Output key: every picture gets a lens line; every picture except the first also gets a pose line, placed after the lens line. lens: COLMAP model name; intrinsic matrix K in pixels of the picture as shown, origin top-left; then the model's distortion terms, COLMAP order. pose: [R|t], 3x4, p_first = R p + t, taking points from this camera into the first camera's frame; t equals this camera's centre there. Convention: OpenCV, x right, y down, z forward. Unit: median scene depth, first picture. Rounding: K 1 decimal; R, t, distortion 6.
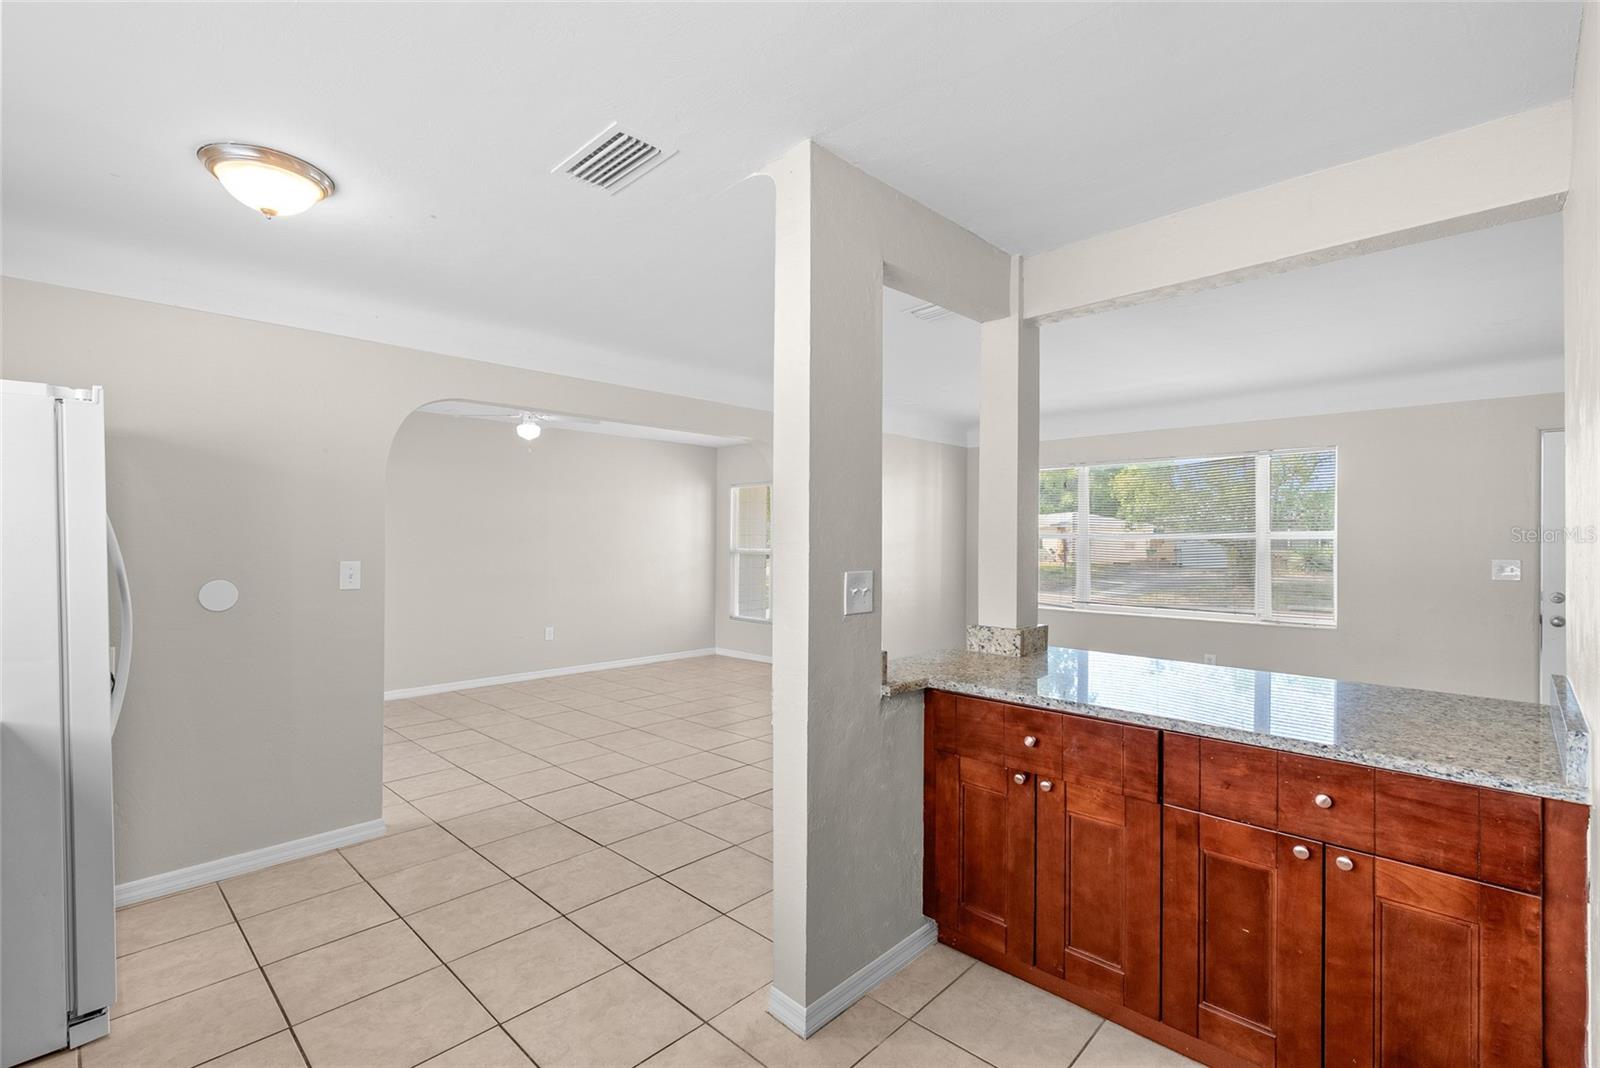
lens RADIAL K [[727.6, 0, 810.8], [0, 727.6, 536.6], [0, 0, 1]] dist [-0.003116, 0.001284]
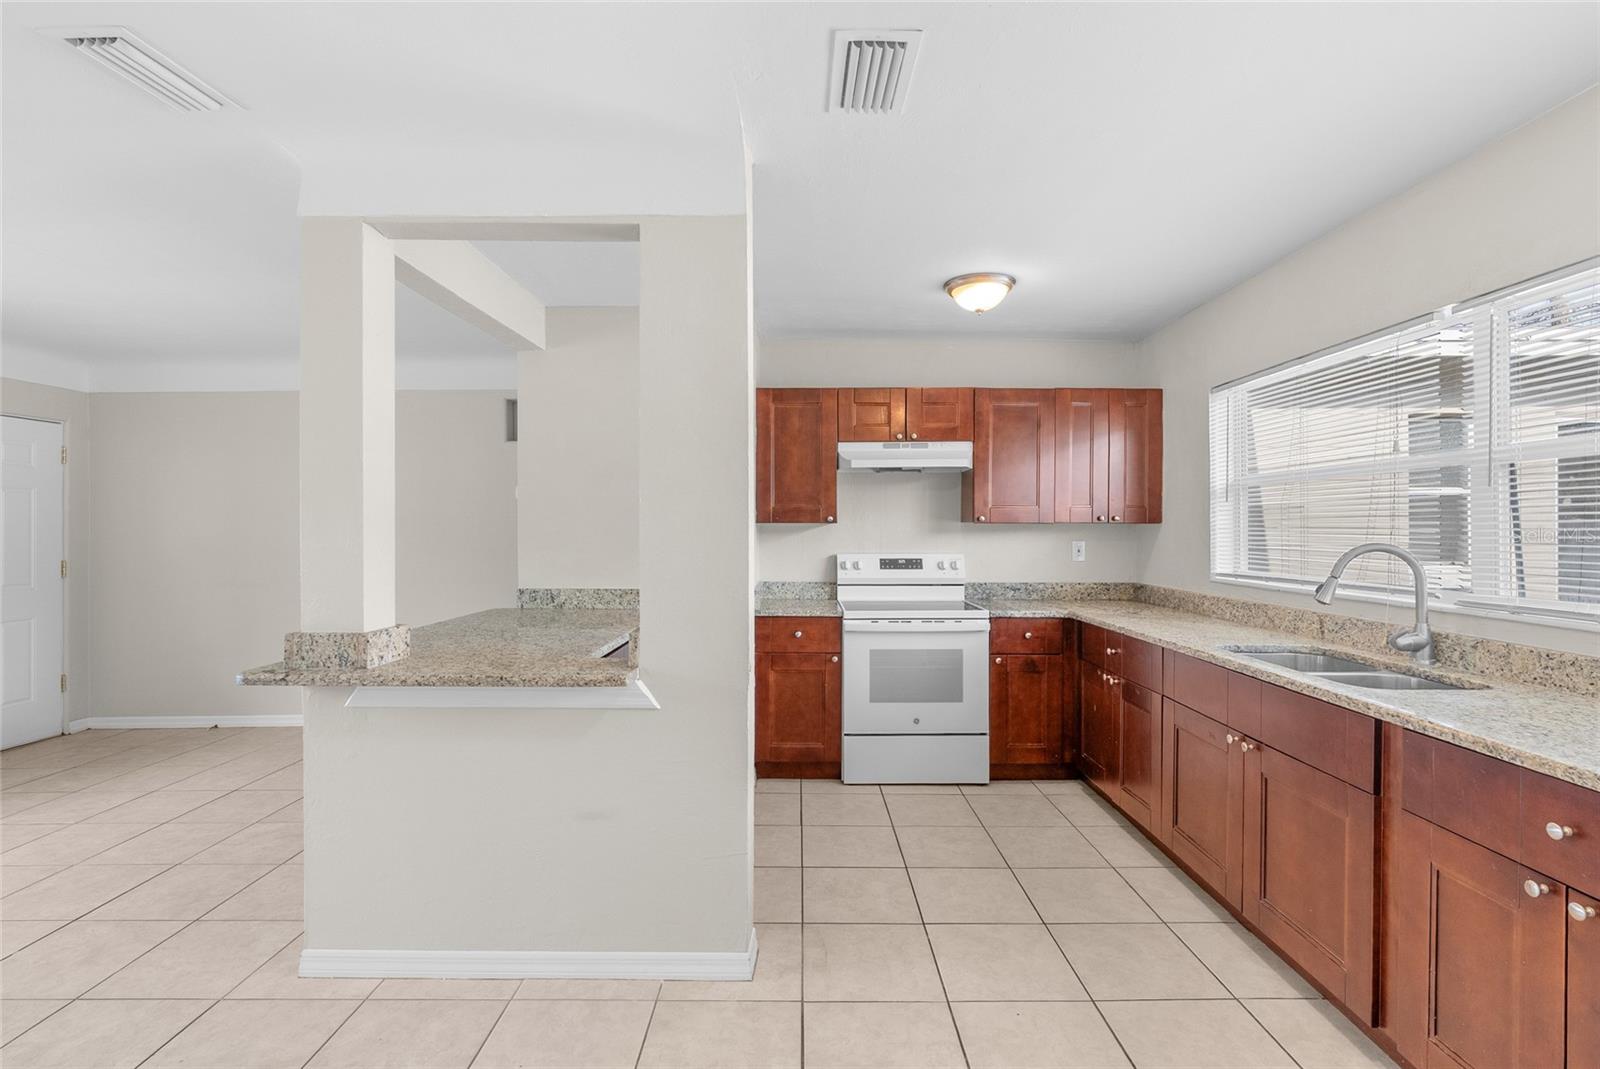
lens RADIAL K [[727.6, 0, 805.6], [0, 727.6, 529.0], [0, 0, 1]] dist [-0.003116, 0.001284]
pose [[-0.692127, -0.004782, 0.721759, -0.251199], [-0.002811, 0.999988, 0.003931, 0.005396], [-0.721770, 0.000692, -0.692133, 0.490781]]
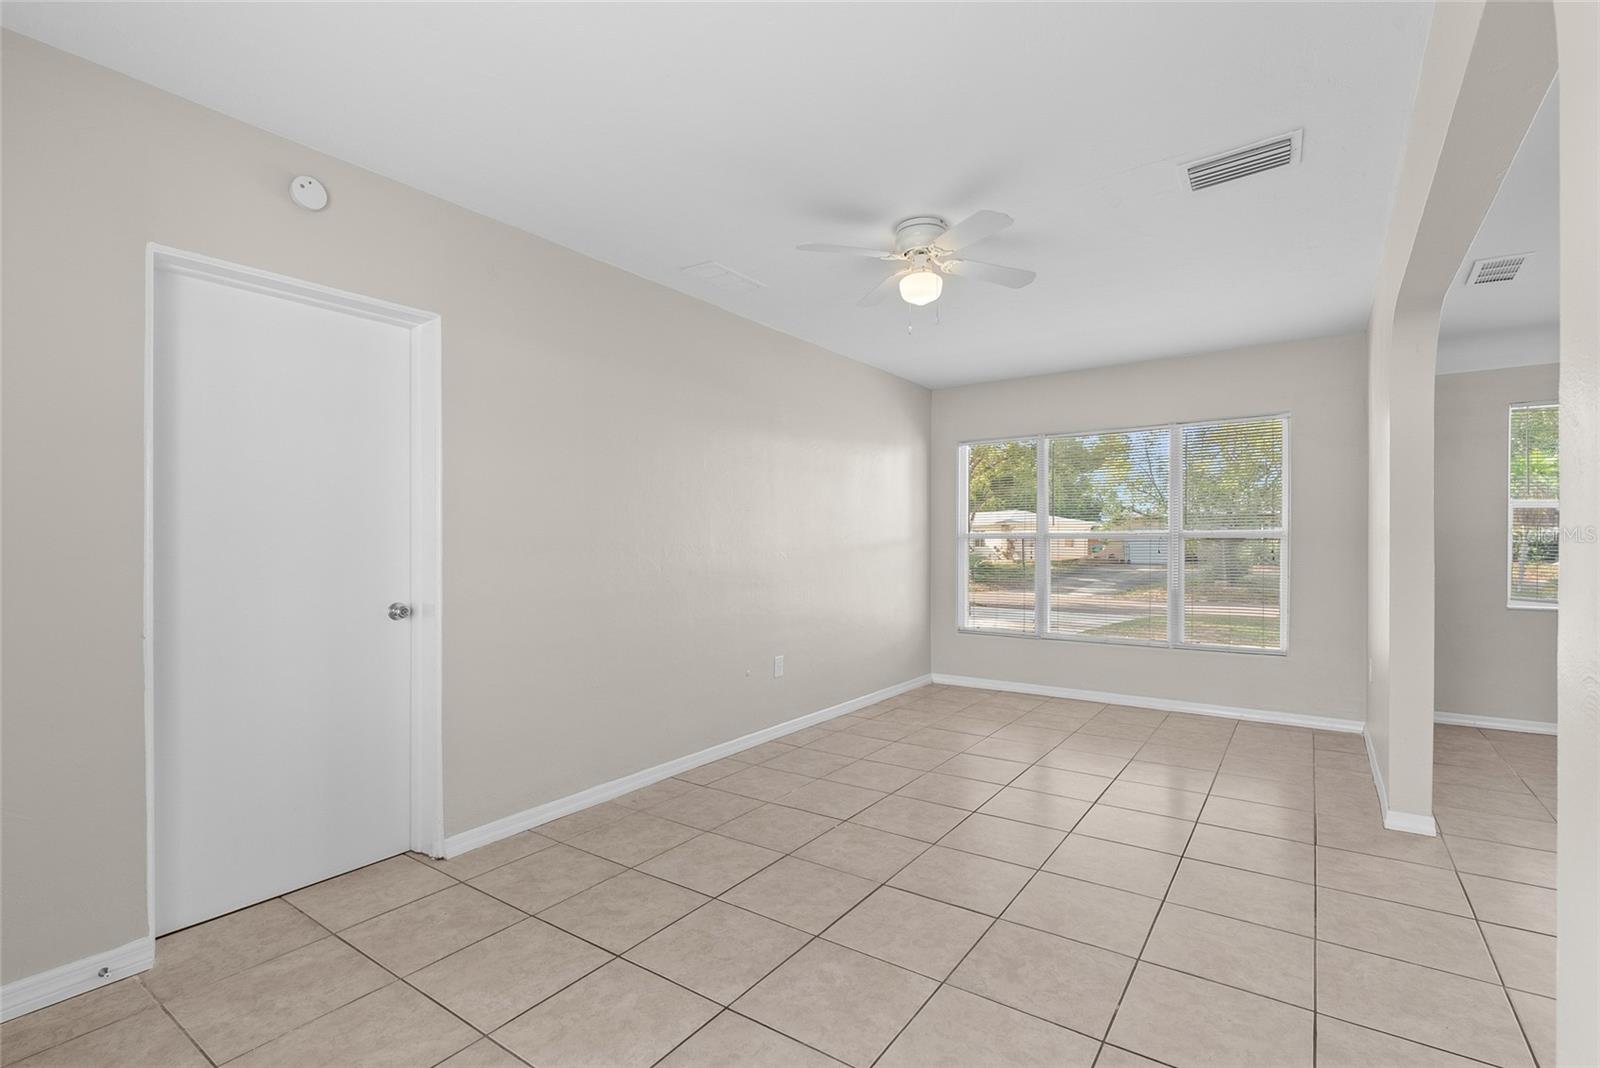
lens RADIAL K [[727.6, 0, 816.5], [0, 727.6, 553.4], [0, 0, 1]] dist [-0.003116, 0.001284]
pose [[0.987941, -0.009880, 0.154517, -0.426187], [0.006940, 0.999785, 0.019555, 0.026391], [-0.154677, -0.018247, 0.987797, 0.391642]]
